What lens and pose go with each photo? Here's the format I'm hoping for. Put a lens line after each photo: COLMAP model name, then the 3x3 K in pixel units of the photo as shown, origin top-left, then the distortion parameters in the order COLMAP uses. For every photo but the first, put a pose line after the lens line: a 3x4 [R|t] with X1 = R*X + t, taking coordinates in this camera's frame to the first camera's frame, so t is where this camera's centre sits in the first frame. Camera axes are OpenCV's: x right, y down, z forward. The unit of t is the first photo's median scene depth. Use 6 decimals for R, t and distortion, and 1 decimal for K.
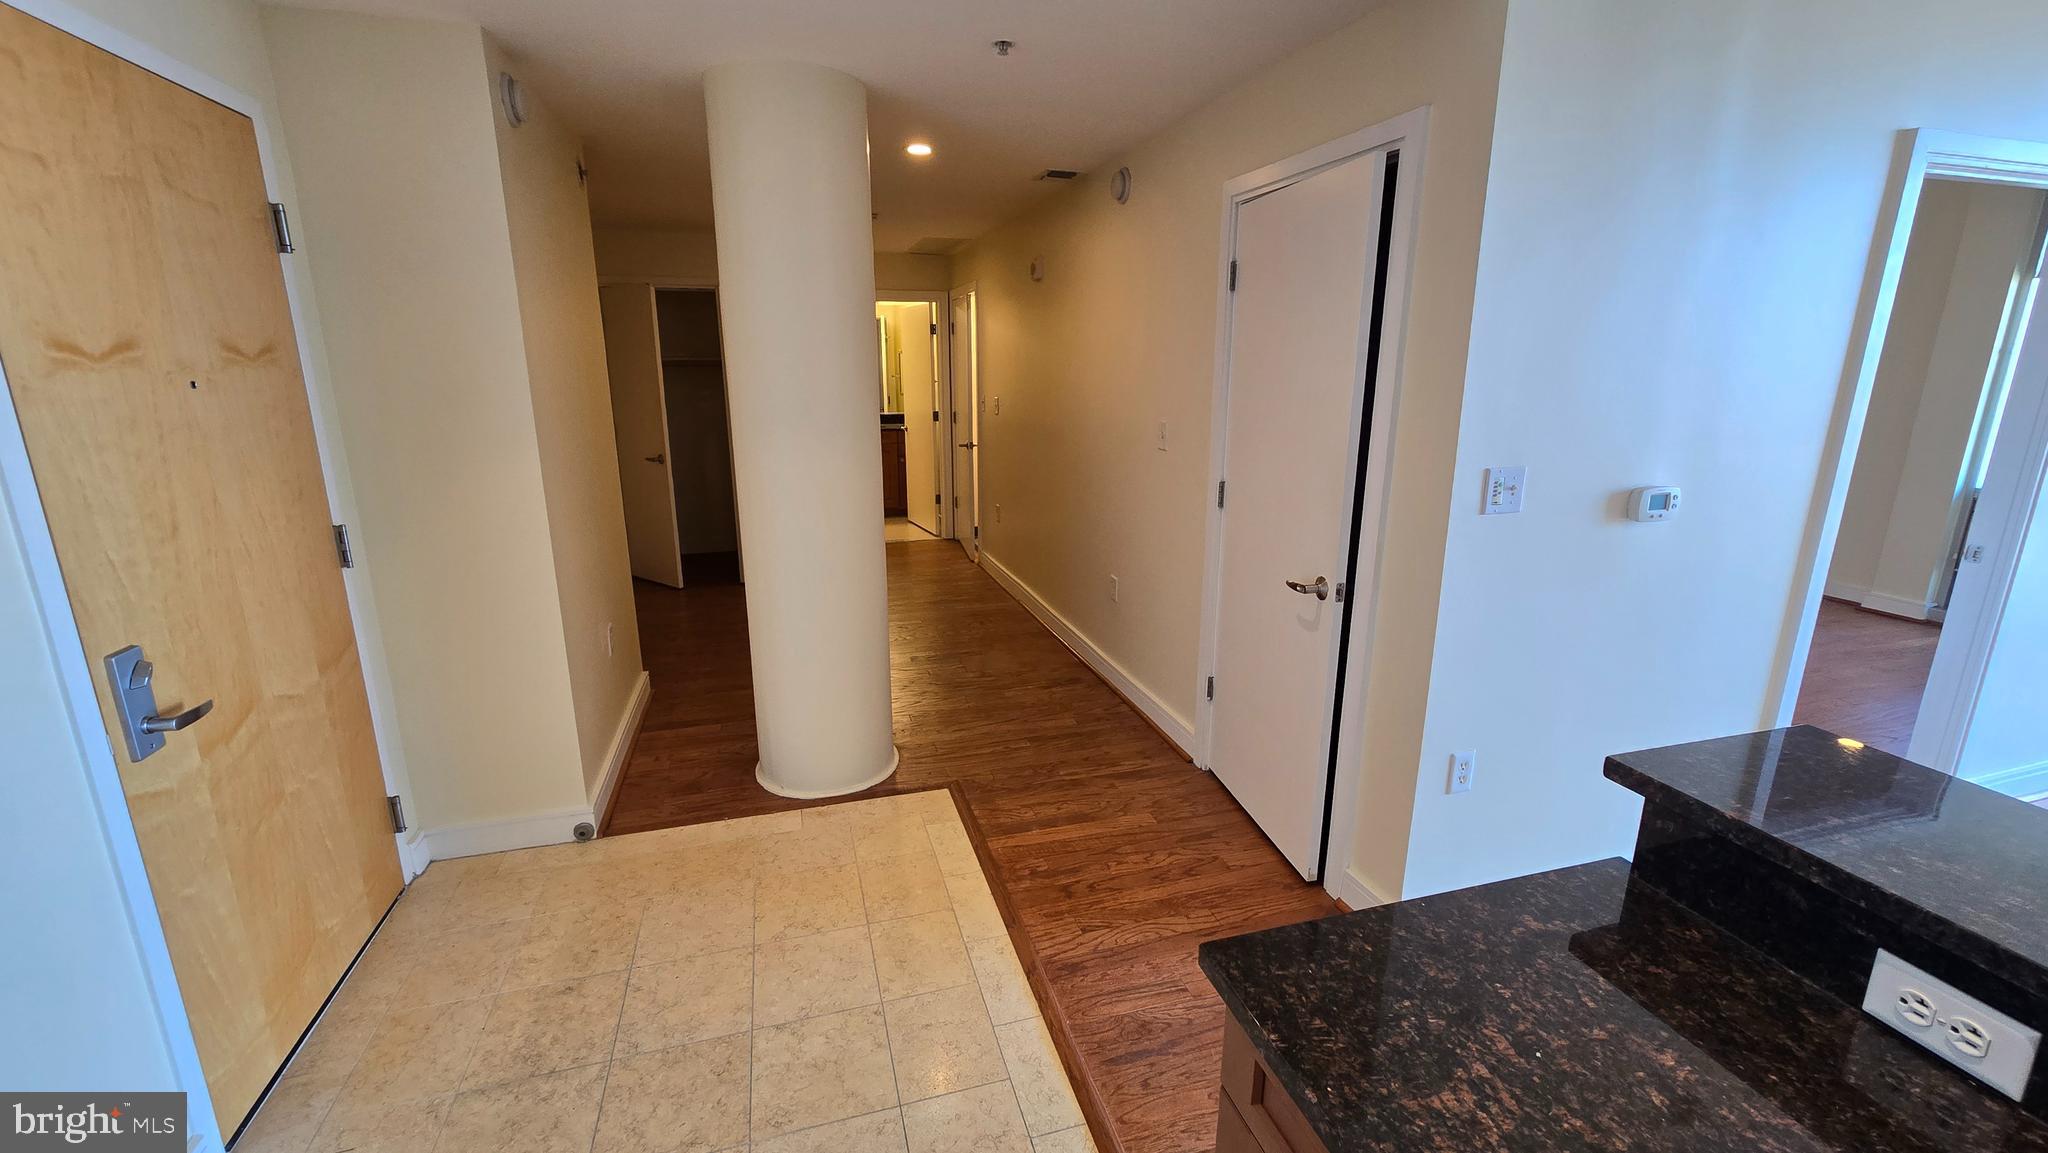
lens RADIAL K [[837.6, 0, 1027.4], [0, 837.6, 573.5], [0, 0, 1]] dist [-0.010017, 0.000980]
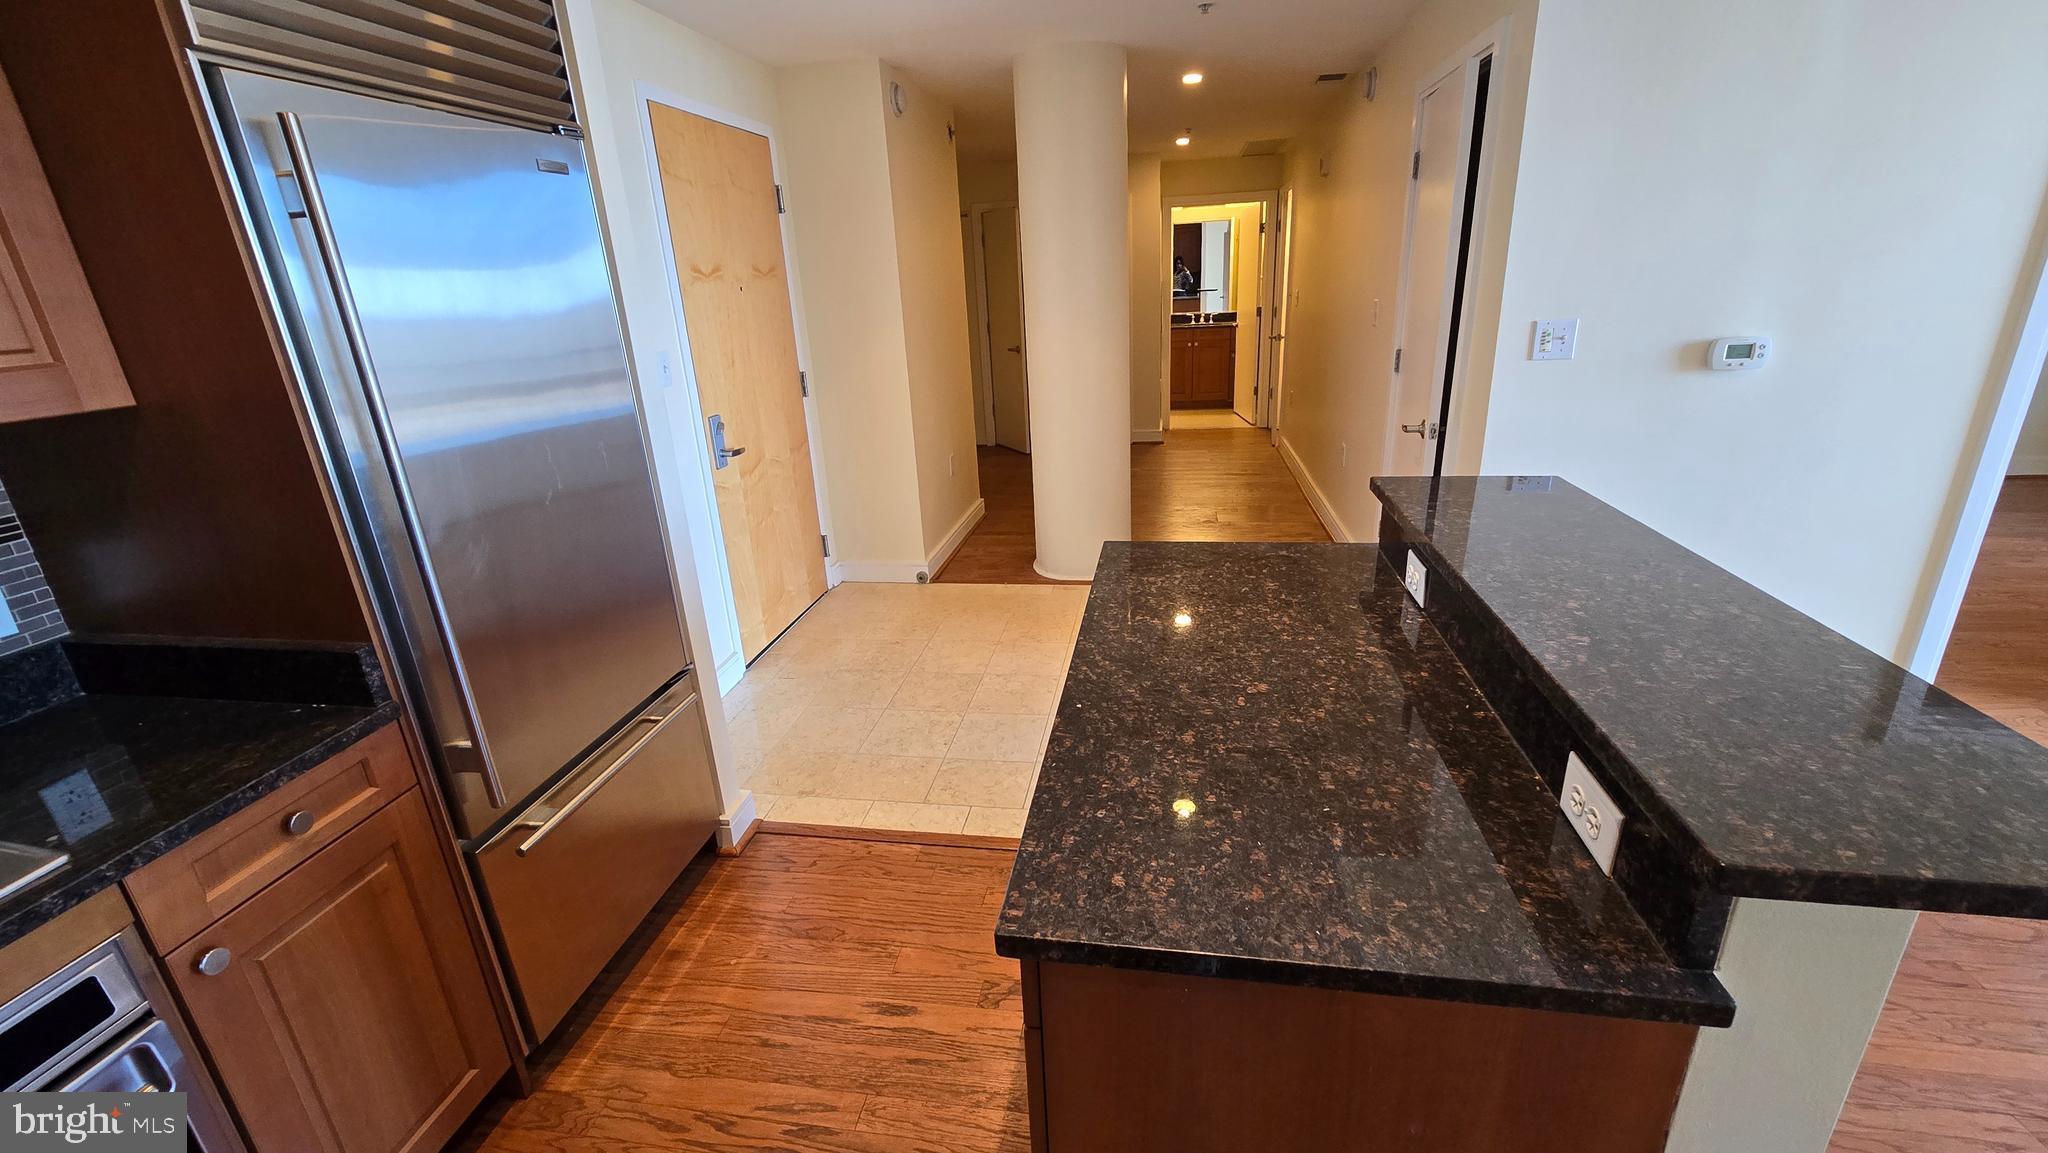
lens RADIAL K [[837.6, 0, 1027.7], [0, 837.6, 582.7], [0, 0, 1]] dist [-0.010017, 0.000980]
pose [[0.895434, 0.110371, -0.431297, 0.392918], [-0.061166, 0.990094, 0.126379, 0.125127], [0.440973, -0.086783, 0.893315, -0.390378]]
